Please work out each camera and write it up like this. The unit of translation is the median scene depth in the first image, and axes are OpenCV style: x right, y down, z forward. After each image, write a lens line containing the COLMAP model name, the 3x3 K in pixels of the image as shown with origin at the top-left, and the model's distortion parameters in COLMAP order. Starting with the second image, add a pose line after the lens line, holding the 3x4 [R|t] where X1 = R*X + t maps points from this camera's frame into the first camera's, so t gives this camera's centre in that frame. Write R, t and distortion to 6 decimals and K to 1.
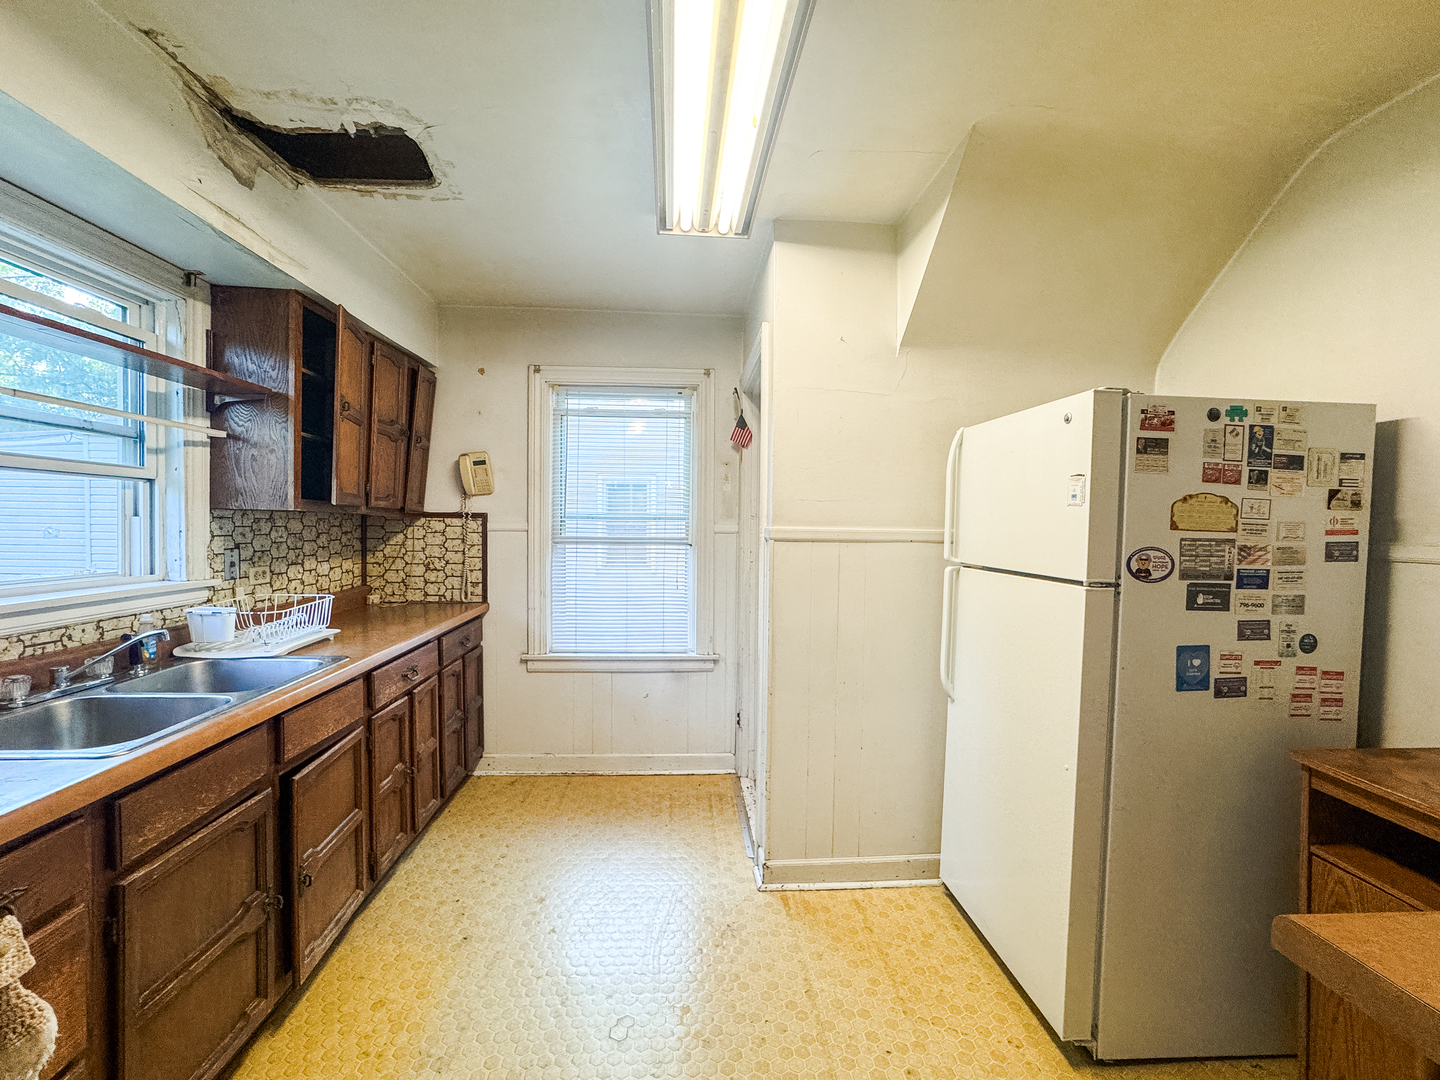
lens RADIAL K [[624.8, 0, 718.2], [0, 624.8, 541.6], [0, 0, 1]] dist [-0.002438, 0.003034]
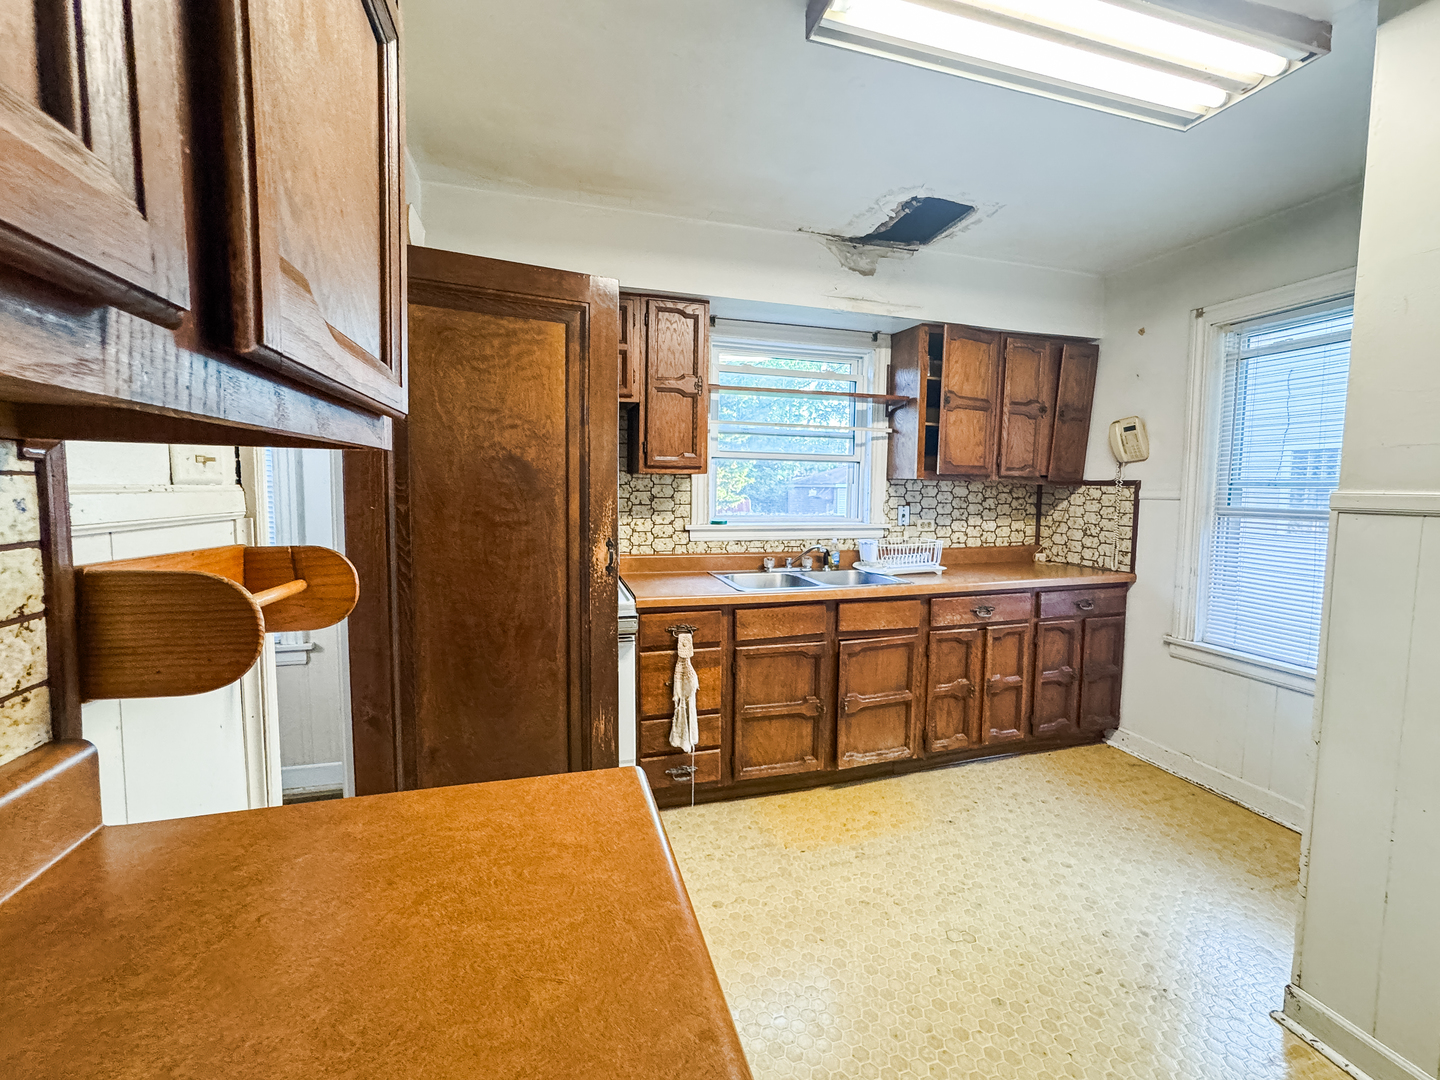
lens RADIAL K [[624.8, 0, 729.5], [0, 624.8, 533.5], [0, 0, 1]] dist [-0.002438, 0.003034]
pose [[0.221481, 0.065539, -0.972960, 0.512293], [-0.042579, 0.997437, 0.057495, 0.008819], [0.974235, 0.028694, 0.223704, 0.213117]]
